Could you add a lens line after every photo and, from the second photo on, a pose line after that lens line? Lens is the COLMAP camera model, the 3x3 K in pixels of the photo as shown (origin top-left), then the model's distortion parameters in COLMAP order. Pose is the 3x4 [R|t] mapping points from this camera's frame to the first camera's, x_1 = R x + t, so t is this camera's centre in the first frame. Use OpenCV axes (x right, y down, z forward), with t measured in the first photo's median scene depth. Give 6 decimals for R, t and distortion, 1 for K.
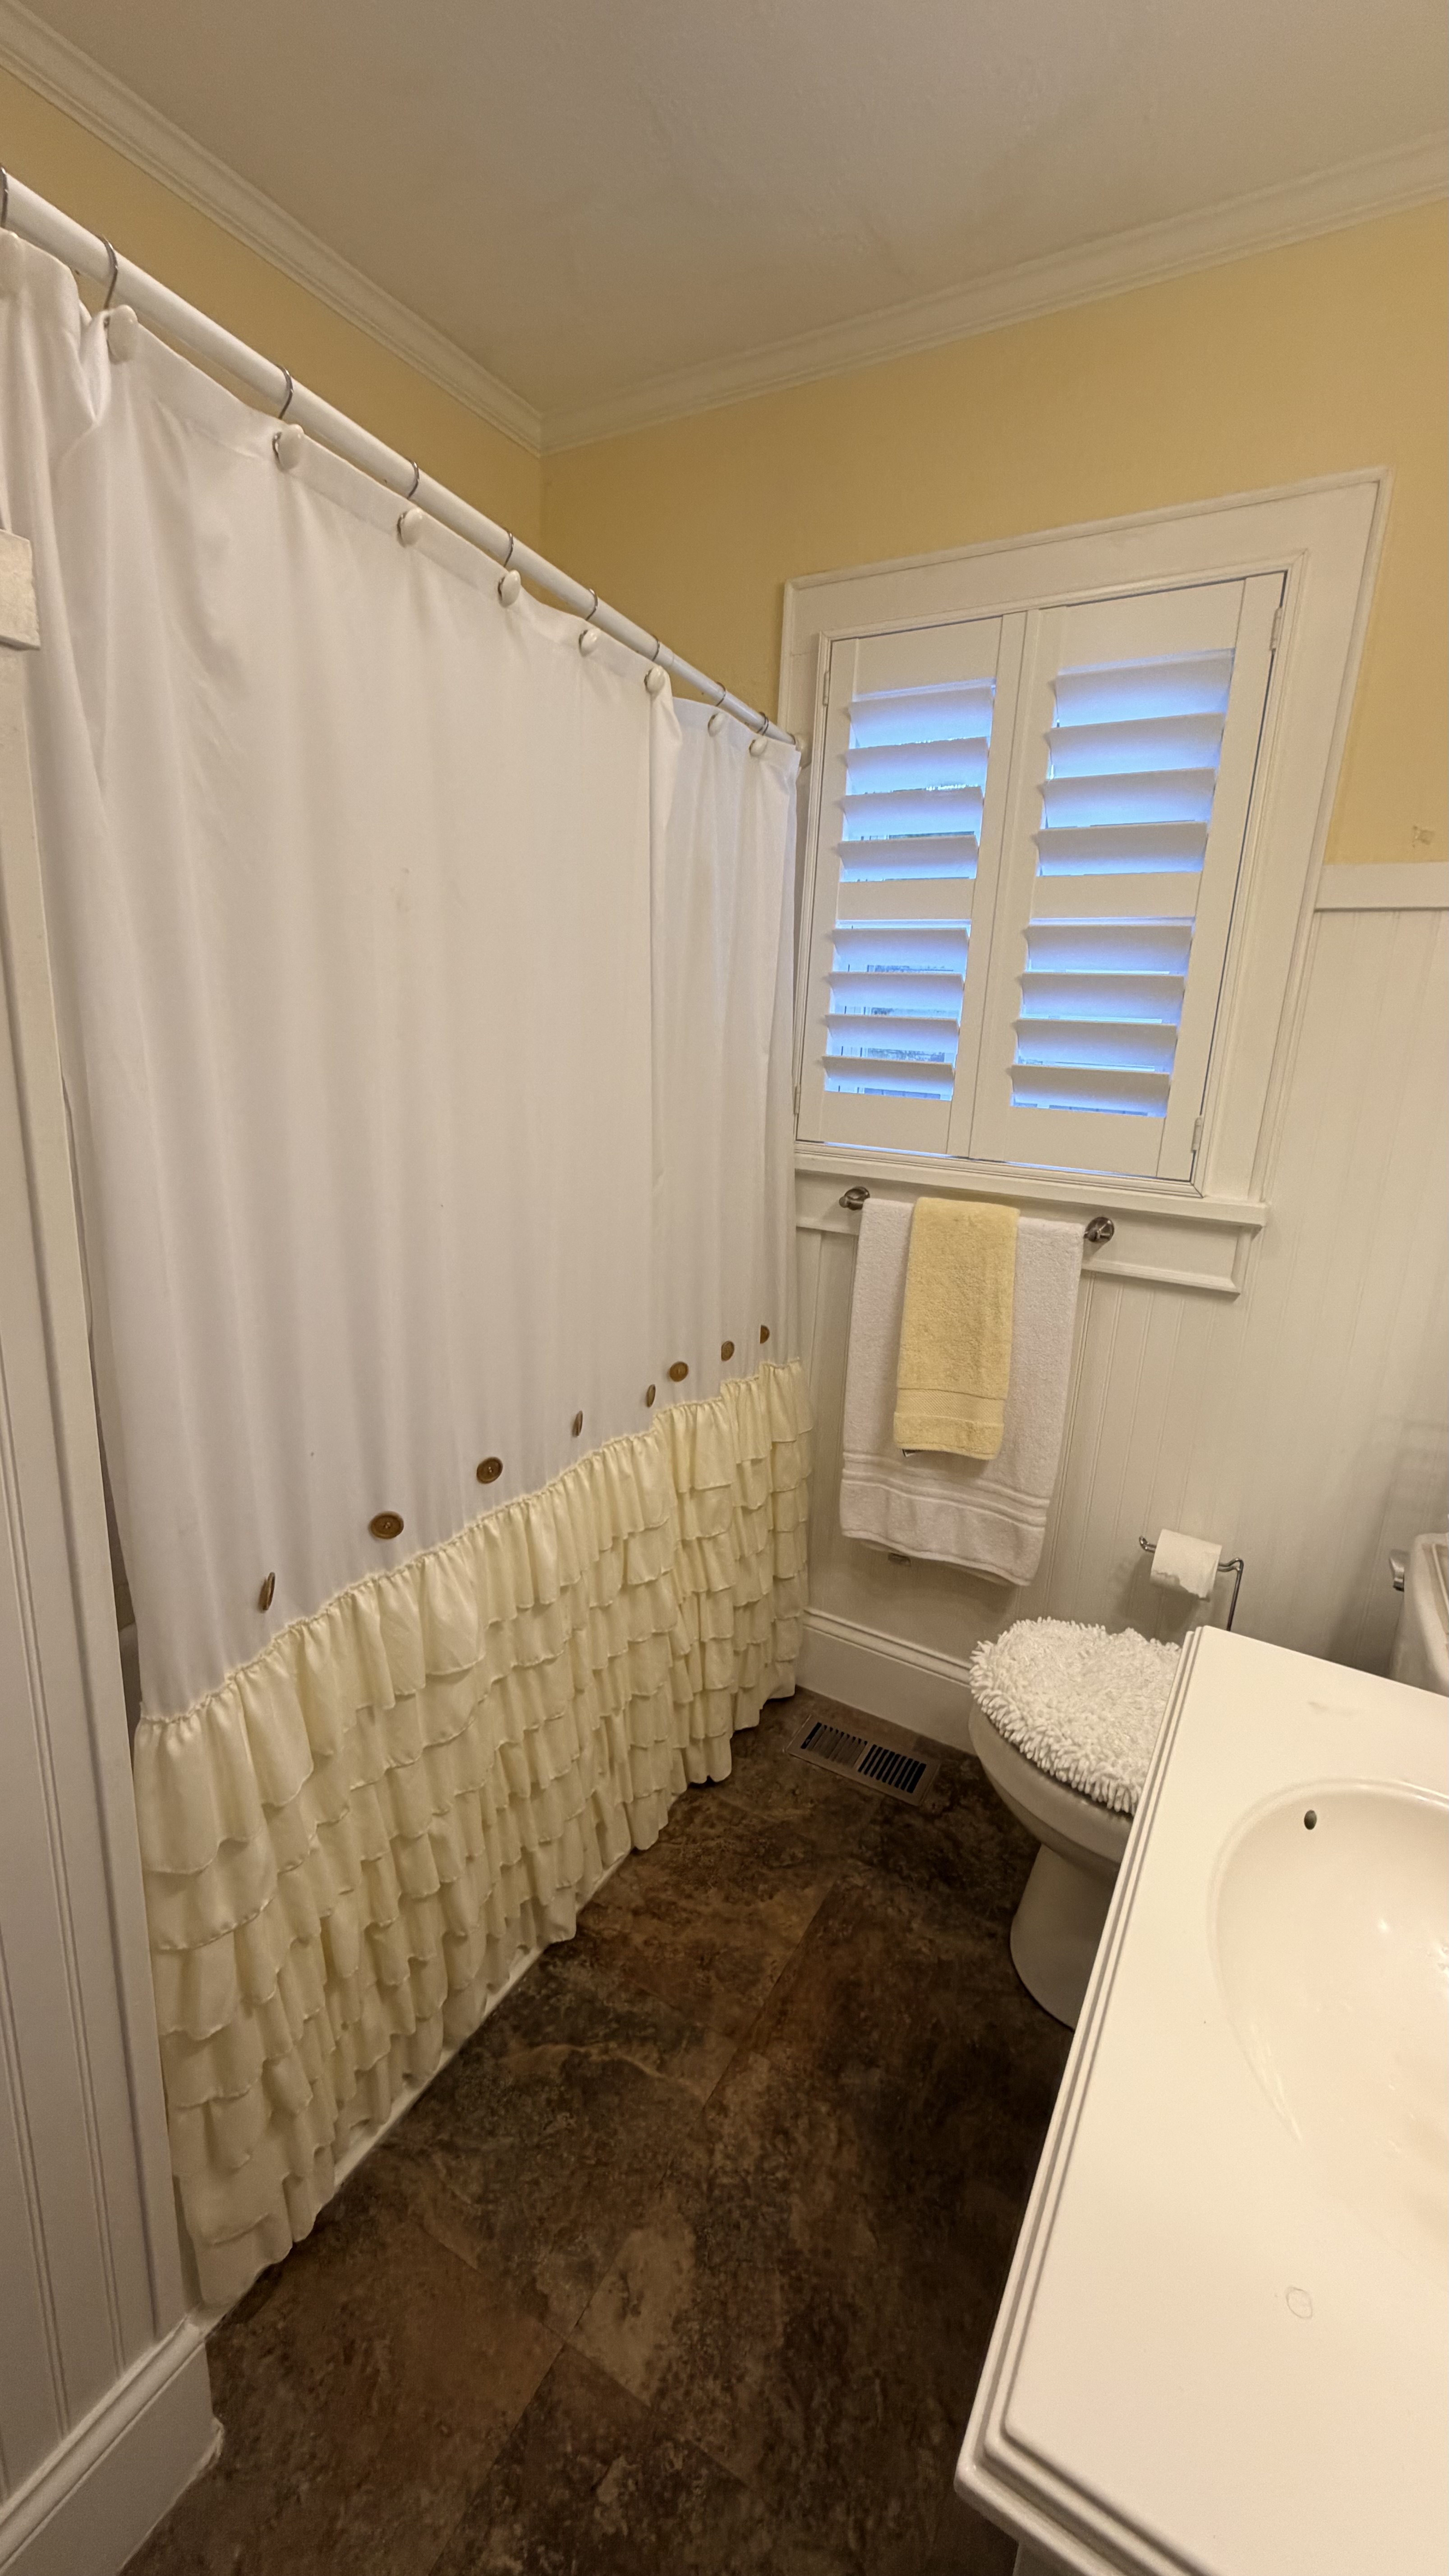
lens RADIAL K [[1026.3, 0, 729.4], [0, 1026.3, 1273.1], [0, 0, 1]] dist [0.000432, -0.000211]
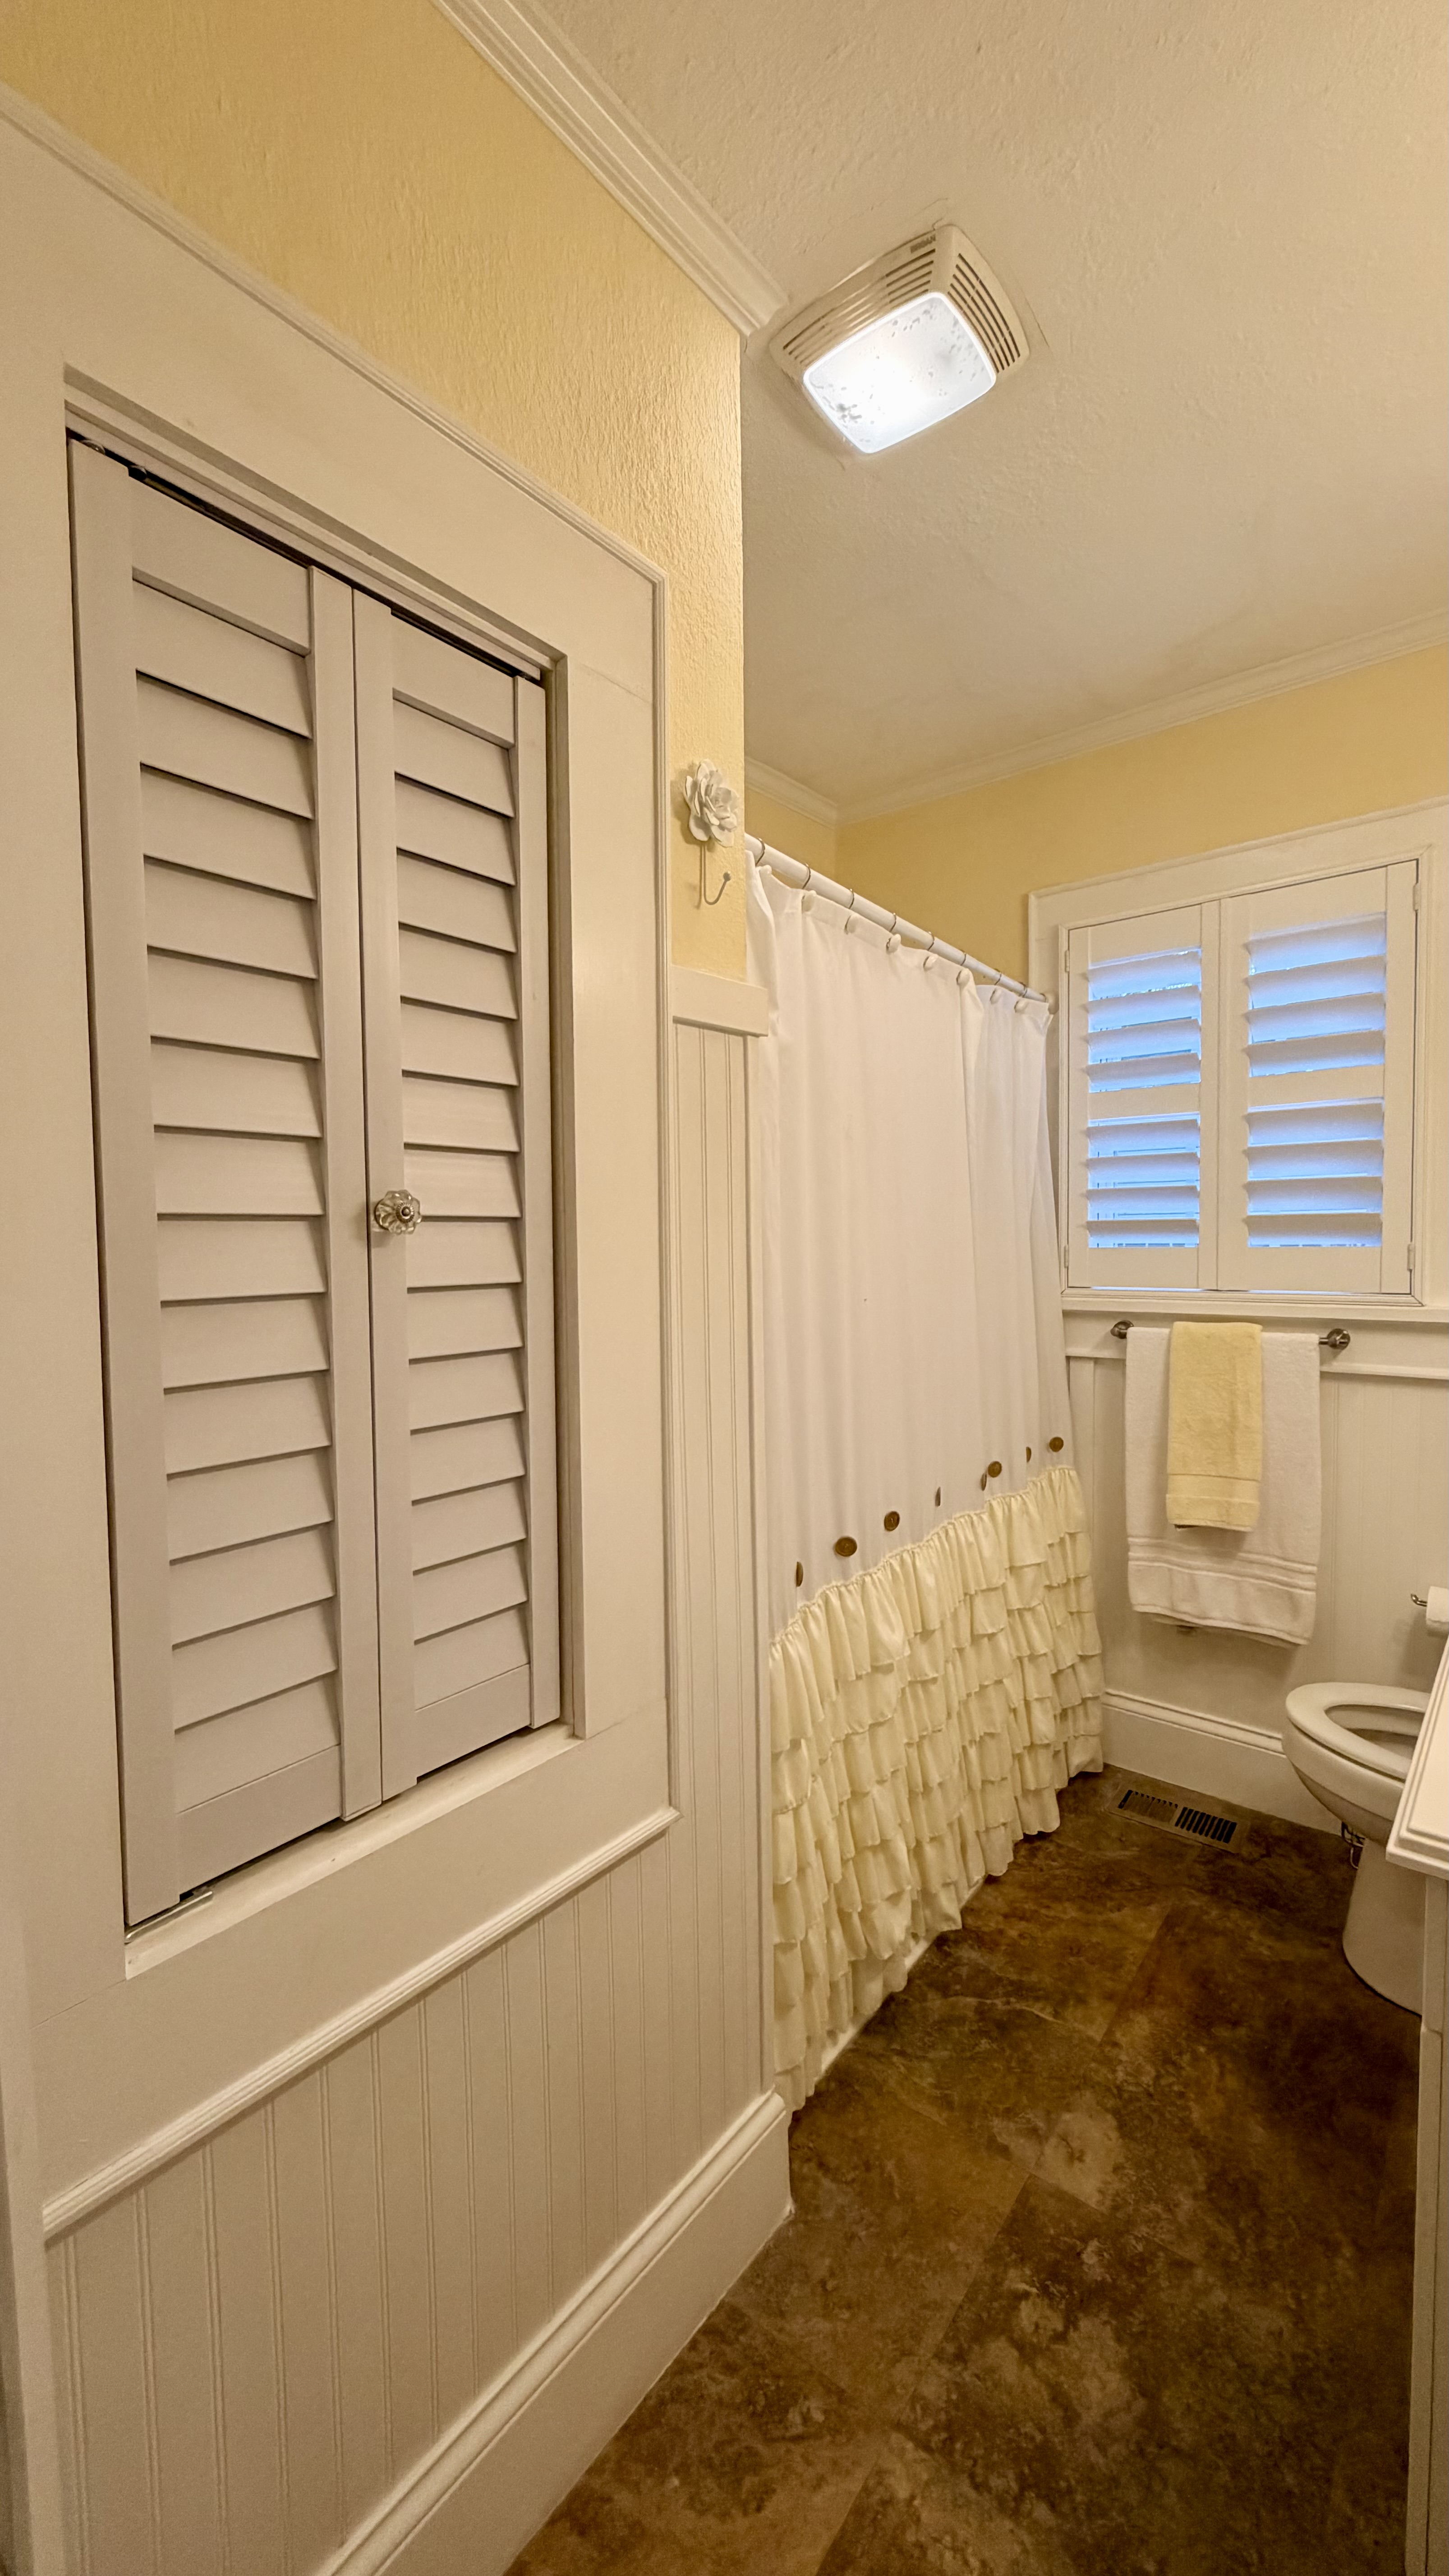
lens RADIAL K [[1026.3, 0, 729.4], [0, 1026.3, 1273.1], [0, 0, 1]] dist [0.000432, -0.000211]
pose [[0.985654, -0.060387, -0.157609, -0.190018], [0.029542, 0.981114, -0.191162, 0.109637], [0.166176, 0.183763, 0.968822, -0.396118]]
